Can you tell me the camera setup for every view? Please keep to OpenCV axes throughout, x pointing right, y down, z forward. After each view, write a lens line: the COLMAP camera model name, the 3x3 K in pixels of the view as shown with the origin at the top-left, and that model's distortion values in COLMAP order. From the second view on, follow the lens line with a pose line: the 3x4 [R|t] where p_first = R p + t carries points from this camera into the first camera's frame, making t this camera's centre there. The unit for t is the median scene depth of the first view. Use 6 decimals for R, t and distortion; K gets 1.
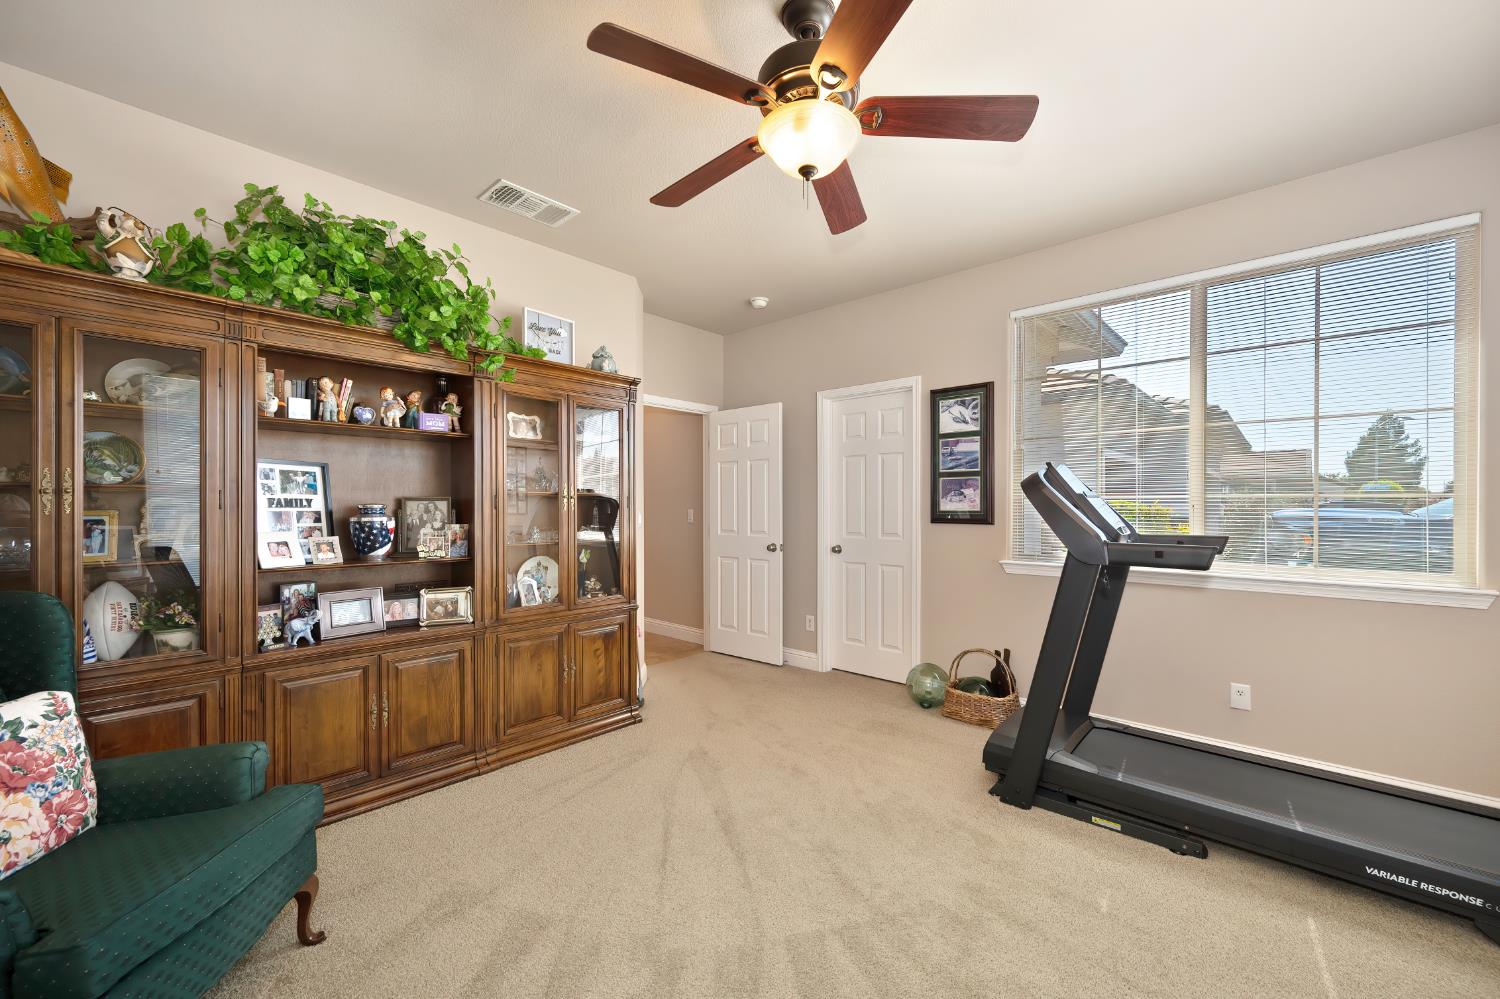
lens RADIAL K [[586.6, 0, 753.7], [0, 586.6, 504.0], [0, 0, 1]] dist [0.000110, 0.000098]
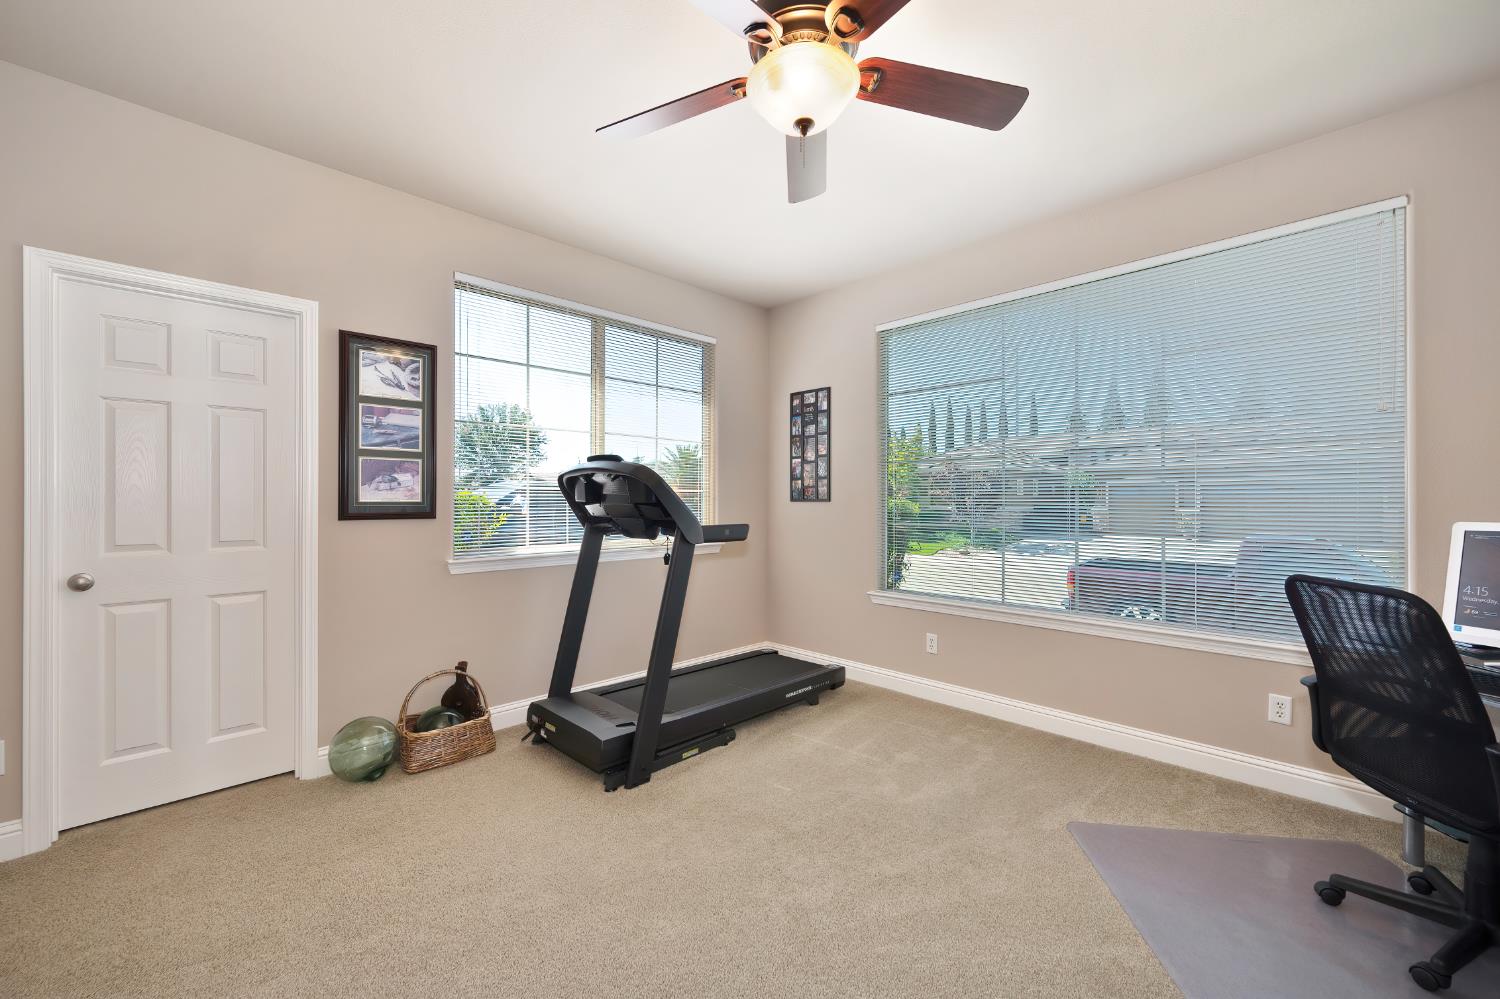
lens RADIAL K [[586.6, 0, 753.2], [0, 586.6, 501.4], [0, 0, 1]] dist [0.000110, 0.000098]
pose [[0.061650, 0.002438, 0.998095, -0.382222], [0.001320, 0.999996, -0.002524, 0.013195], [-0.998097, 0.001473, 0.061647, 0.492048]]
